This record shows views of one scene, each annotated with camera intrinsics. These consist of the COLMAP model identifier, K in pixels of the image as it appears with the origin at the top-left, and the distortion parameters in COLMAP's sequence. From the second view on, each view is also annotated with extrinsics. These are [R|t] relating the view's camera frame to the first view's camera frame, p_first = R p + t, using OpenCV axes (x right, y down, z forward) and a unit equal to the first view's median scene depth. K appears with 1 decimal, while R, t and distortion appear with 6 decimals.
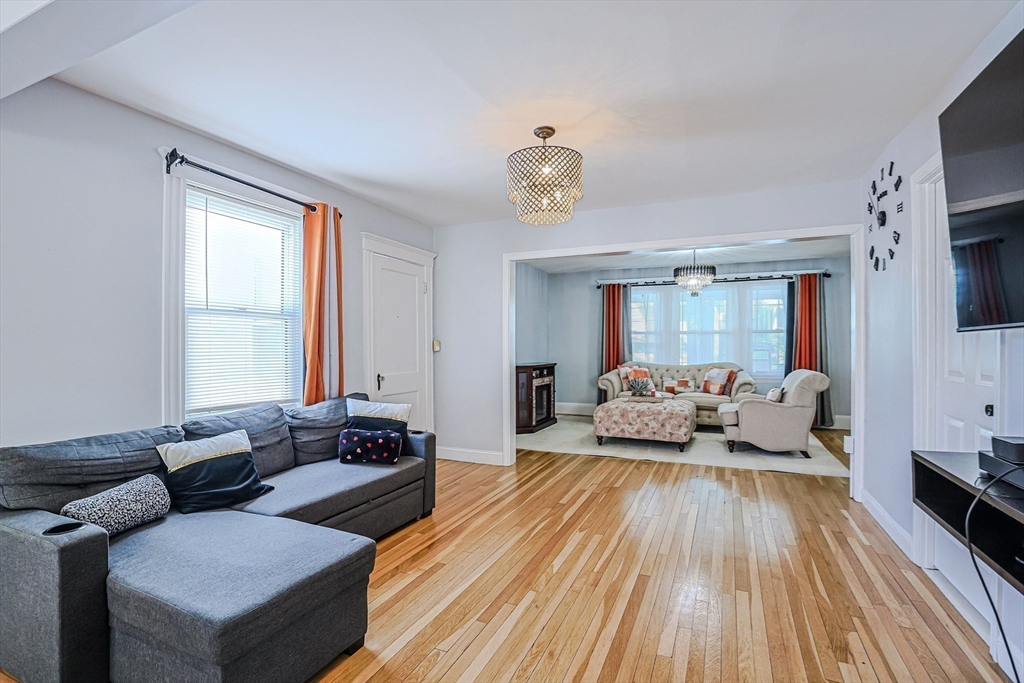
lens RADIAL K [[478.8, 0, 518.2], [0, 478.8, 347.4], [0, 0, 1]] dist [-0.038747, 0.006604]
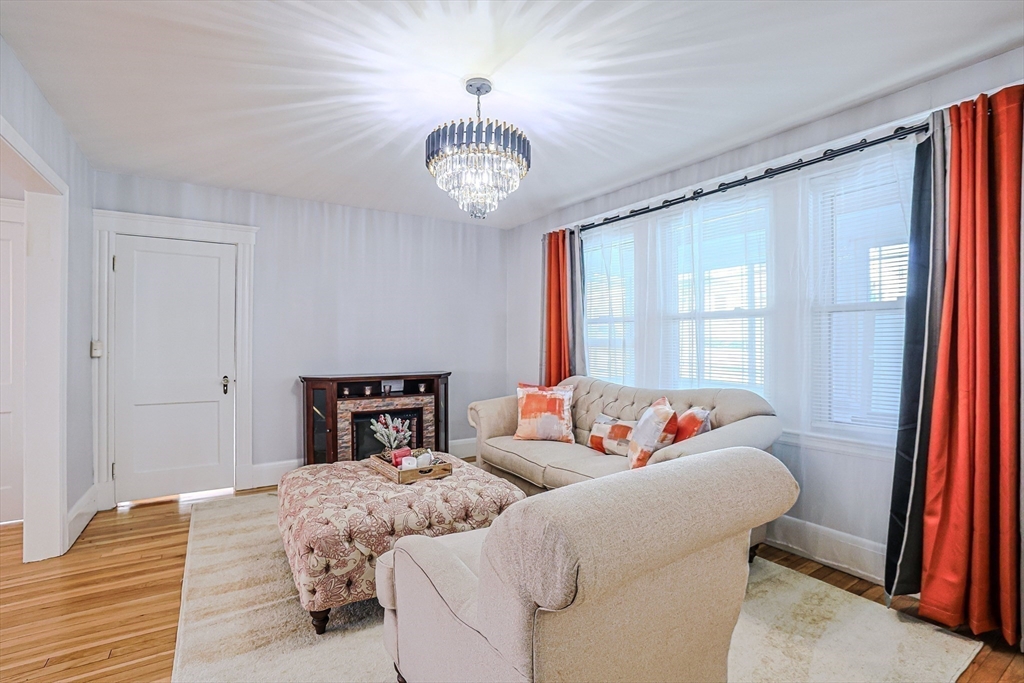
lens RADIAL K [[478.8, 0, 520.7], [0, 478.8, 345.4], [0, 0, 1]] dist [-0.038747, 0.006604]
pose [[0.836799, 0.002959, -0.547502, 0.727740], [-0.003378, 0.999994, 0.000240, -0.005417], [0.547499, 0.001649, 0.836804, 0.835169]]
